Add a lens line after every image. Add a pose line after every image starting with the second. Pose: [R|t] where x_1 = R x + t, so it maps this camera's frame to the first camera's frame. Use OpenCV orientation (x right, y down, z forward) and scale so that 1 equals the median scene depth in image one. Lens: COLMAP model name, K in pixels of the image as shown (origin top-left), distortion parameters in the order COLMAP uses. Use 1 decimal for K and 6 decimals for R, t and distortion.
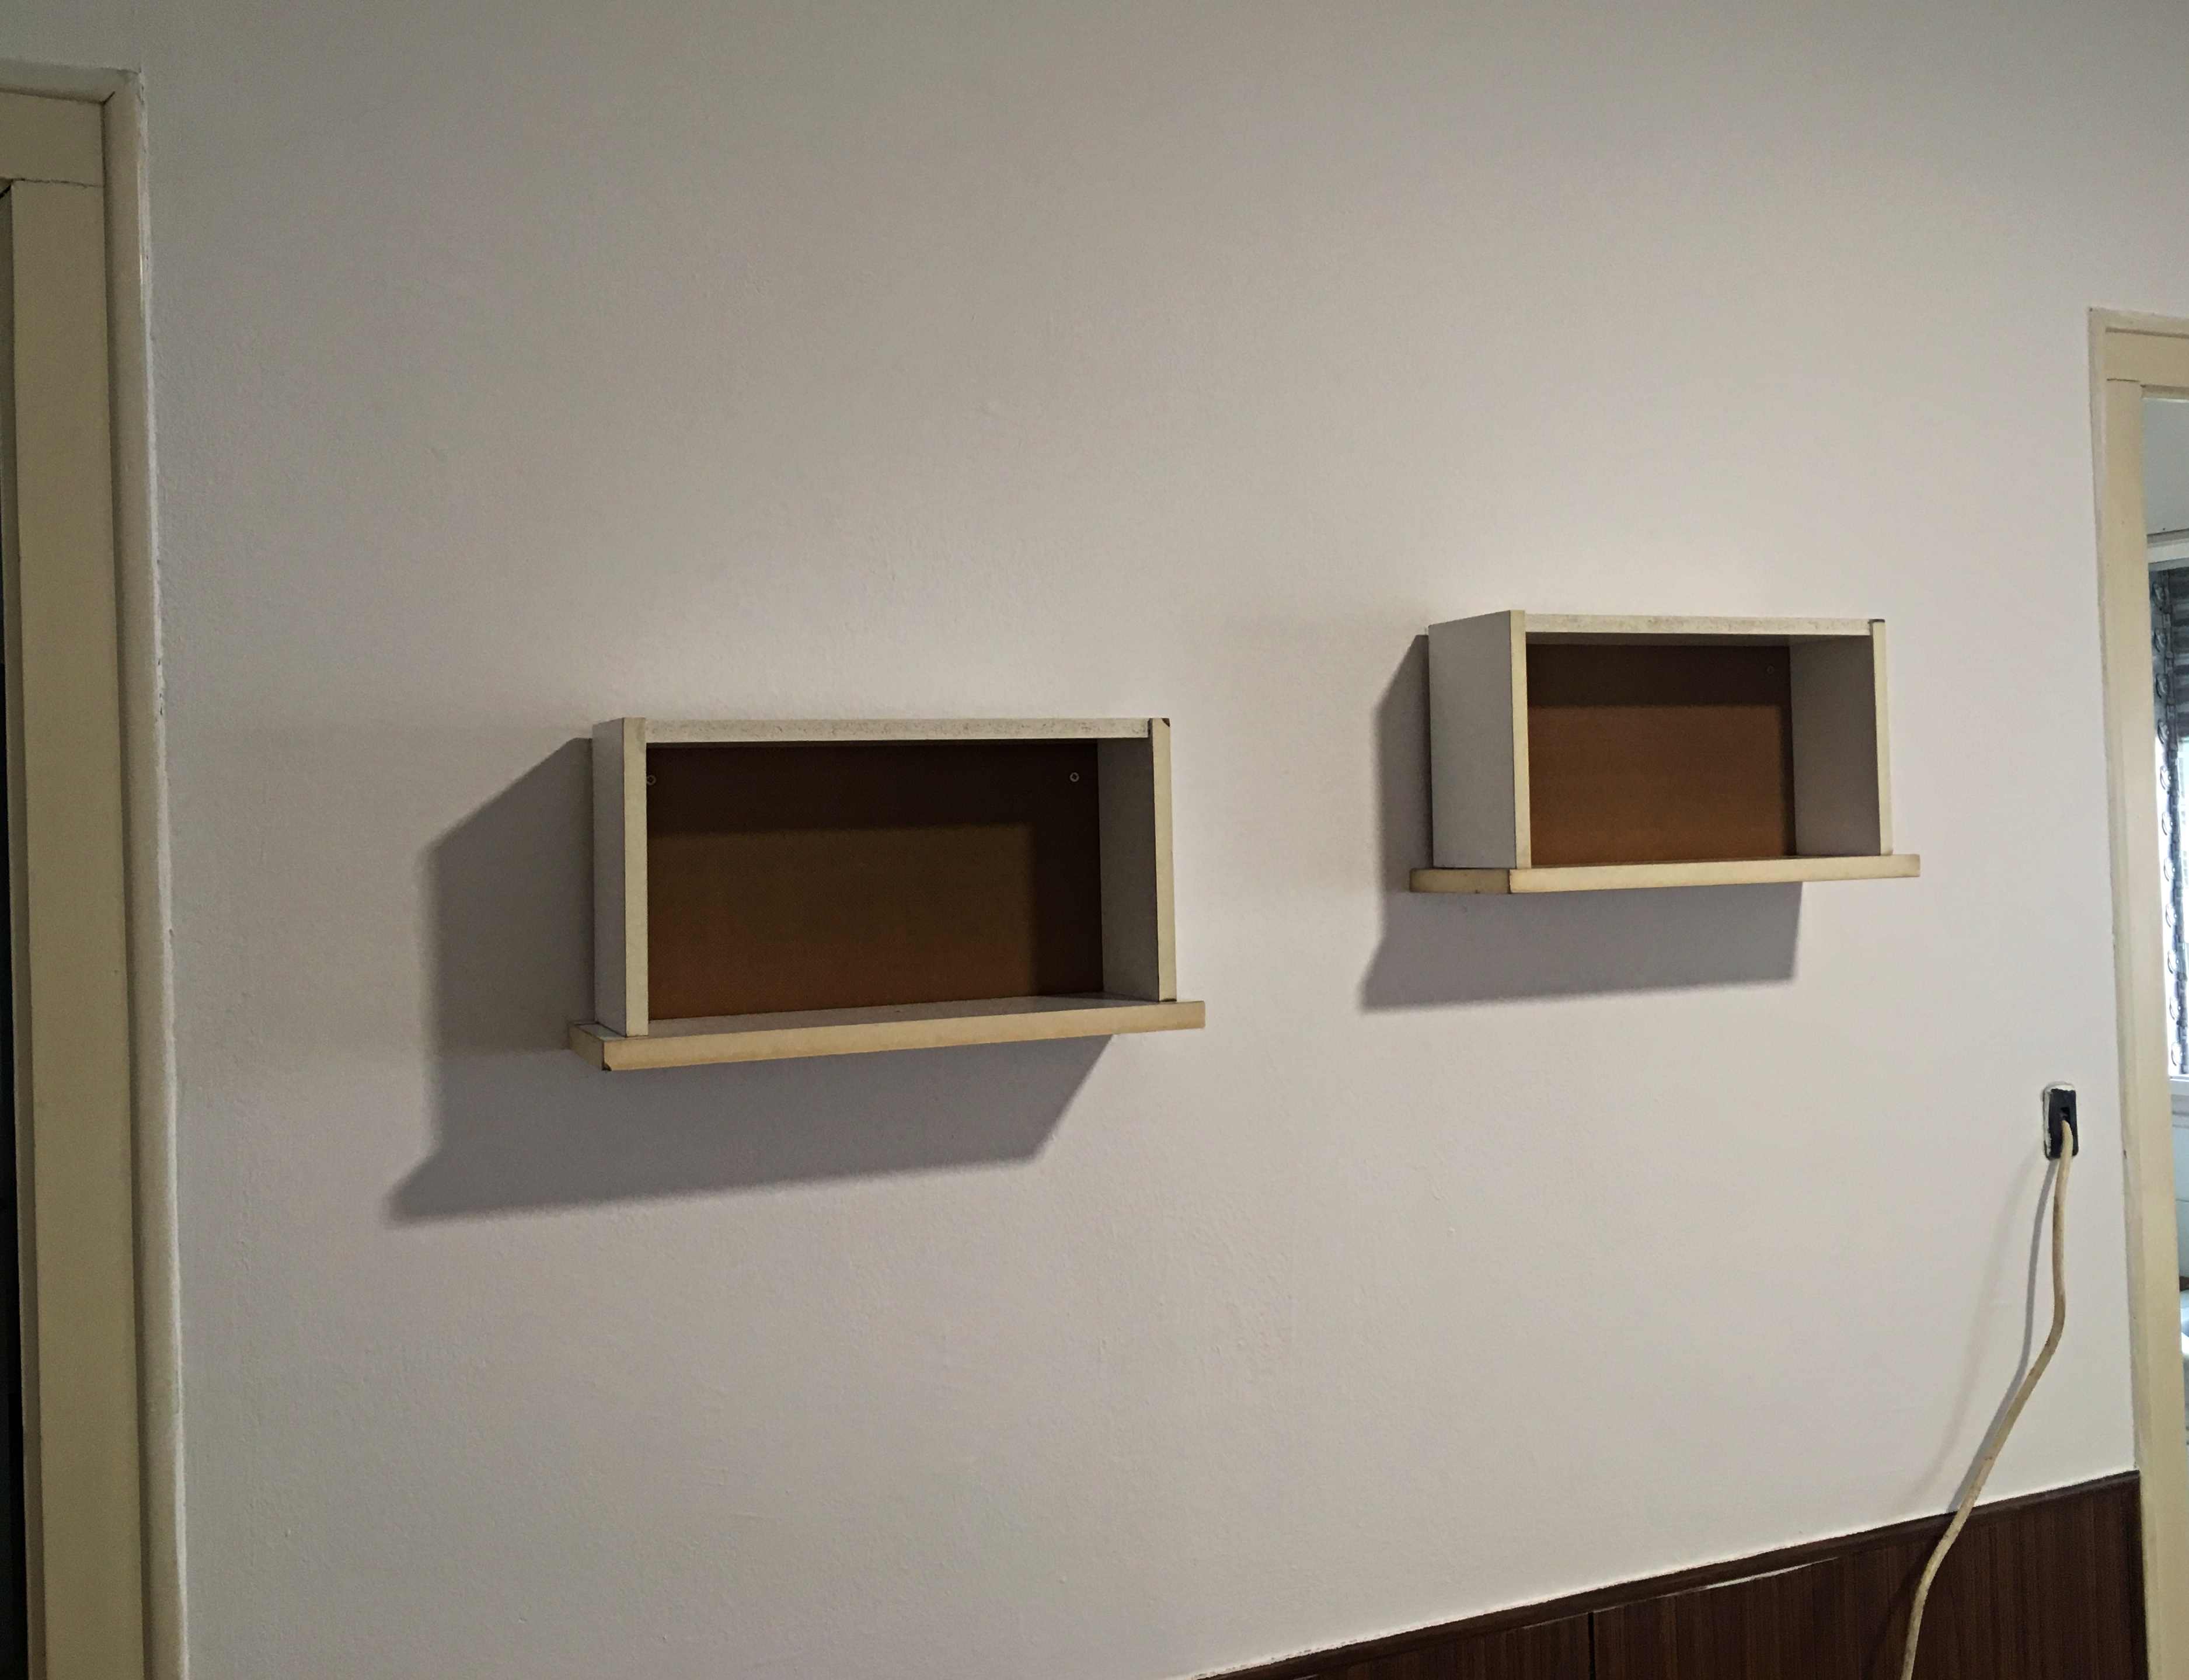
lens RADIAL K [[1955.6, 0, 1123.6], [0, 1955.6, 818.3], [0, 0, 1]] dist [0.042733, 0.005668]
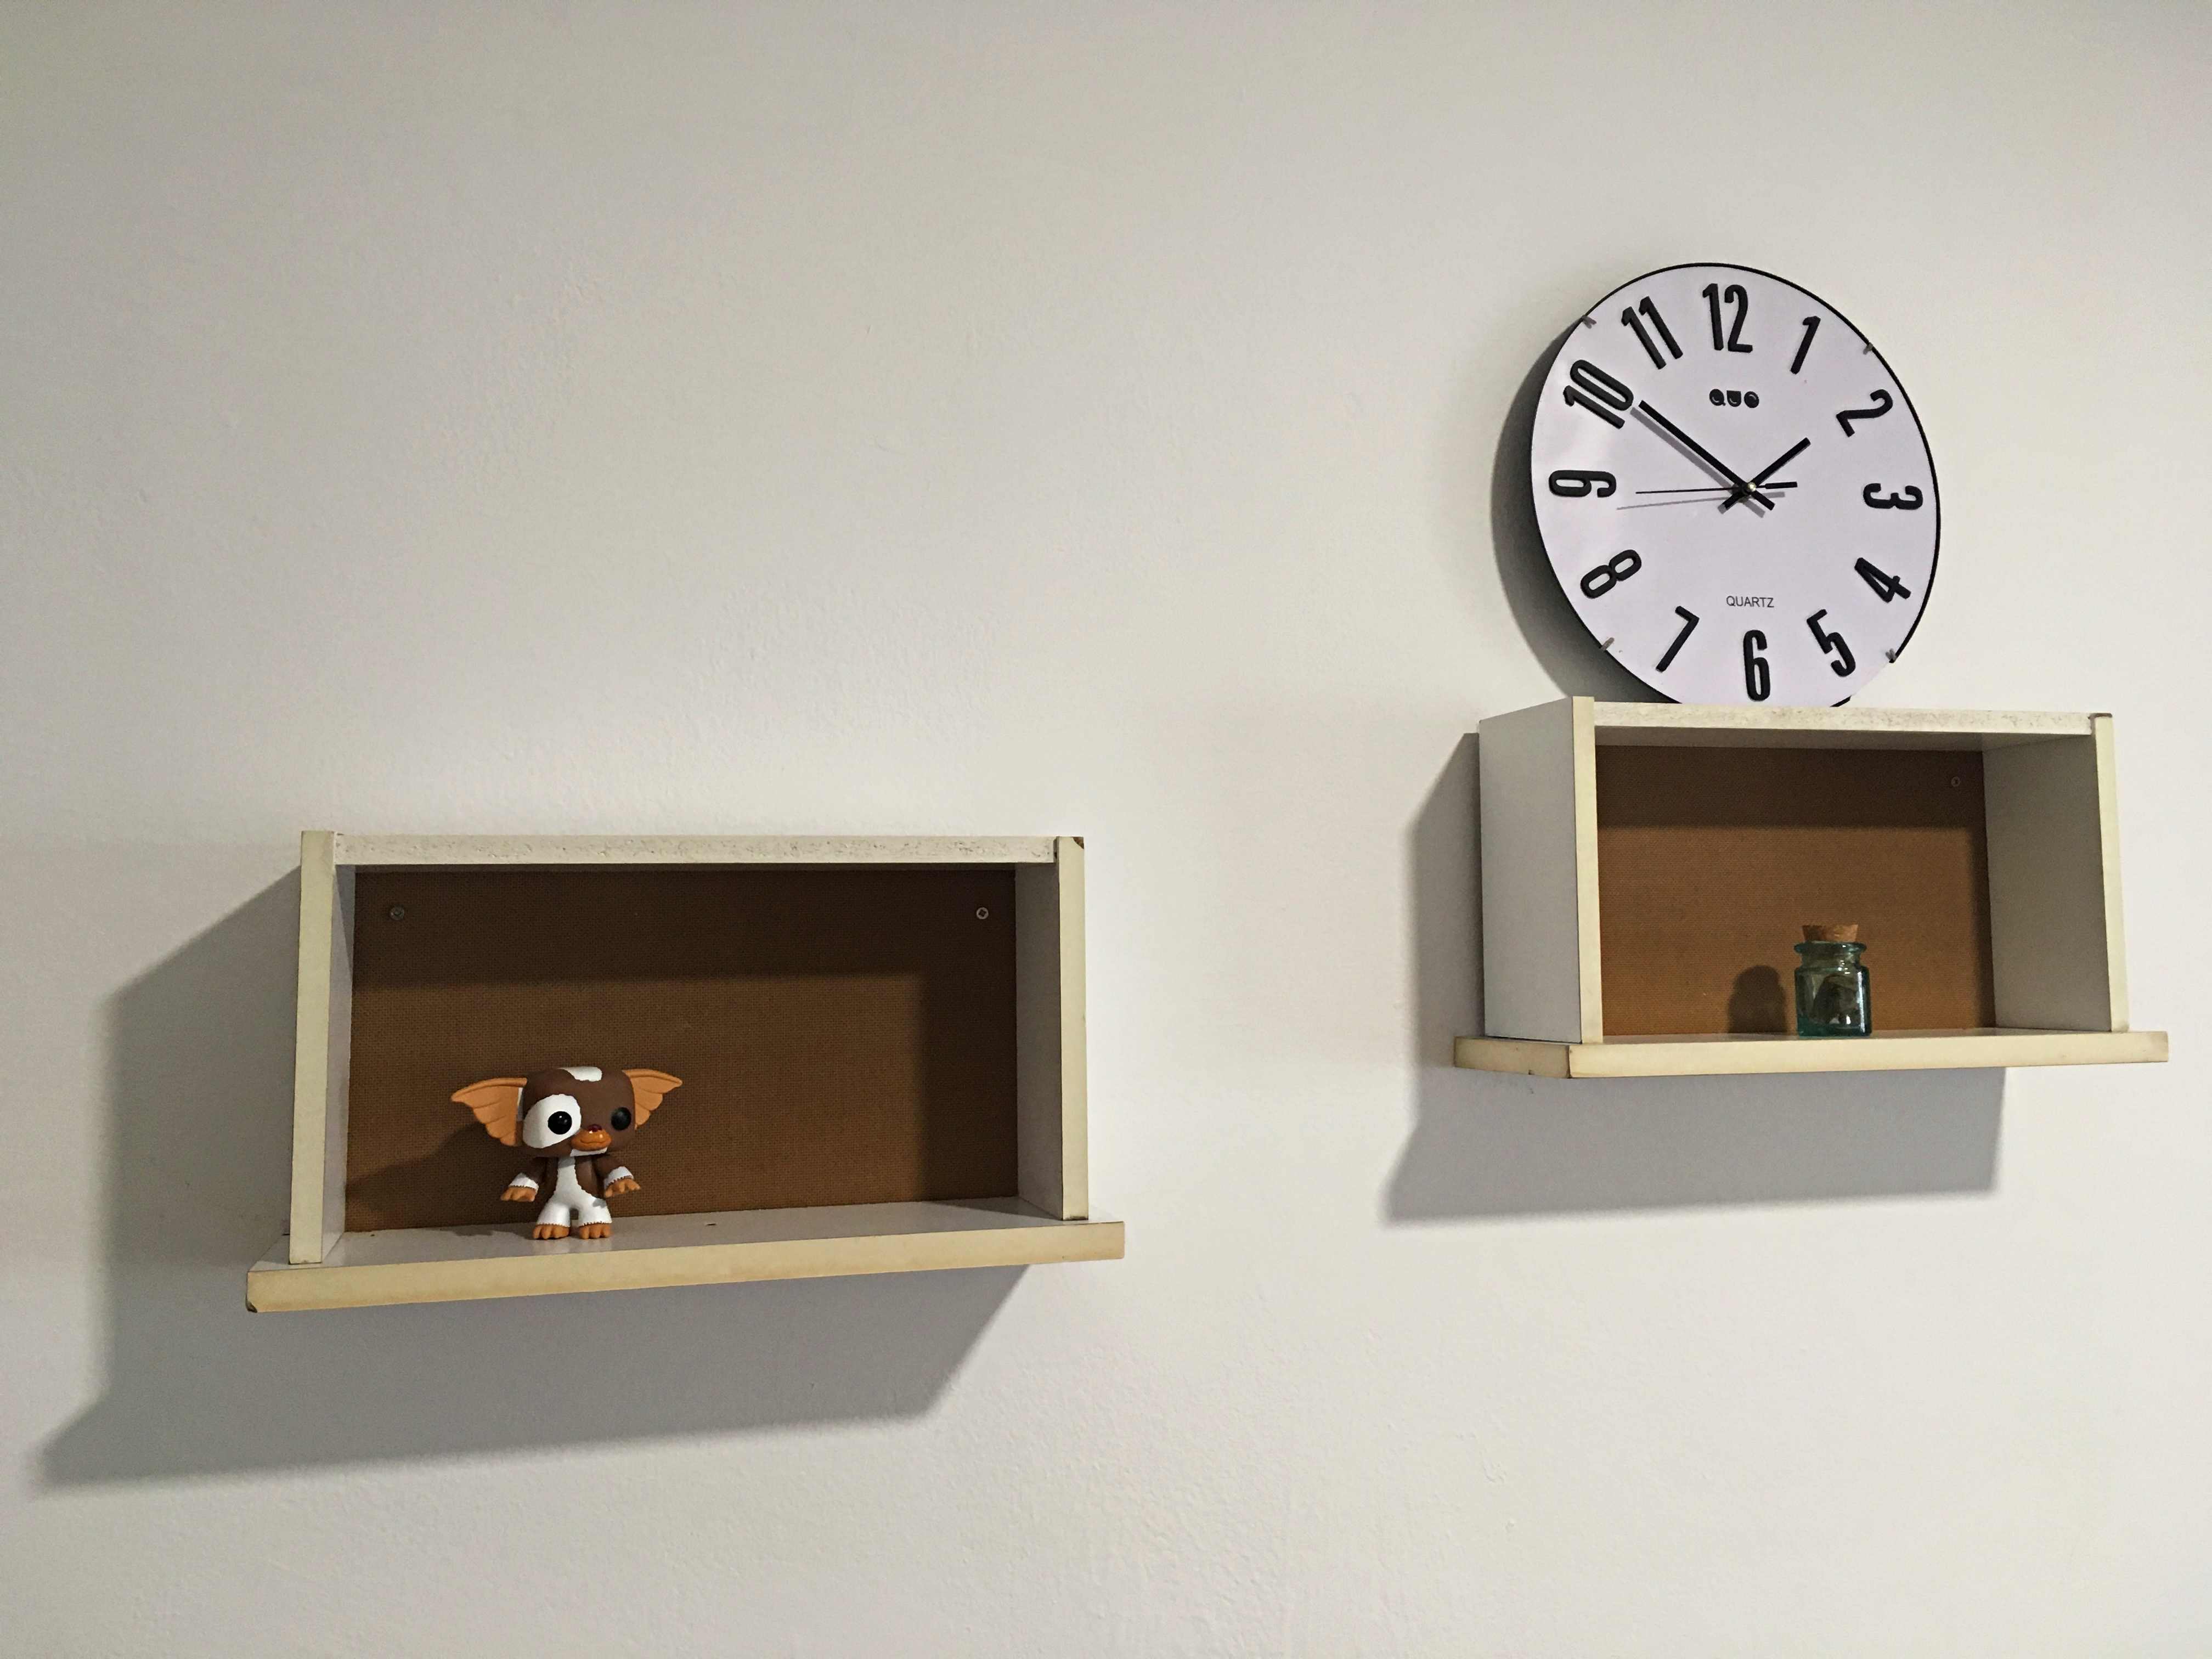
lens RADIAL K [[1876.0, 0, 1106.0], [0, 1876.0, 829.5], [0, 0, 1]] dist [0.080637, -0.126642]
pose [[0.990778, 0.006875, -0.135321, 0.117763], [-0.014476, 0.998367, -0.055261, -0.013180], [0.134720, 0.056710, 0.989260, 0.264923]]
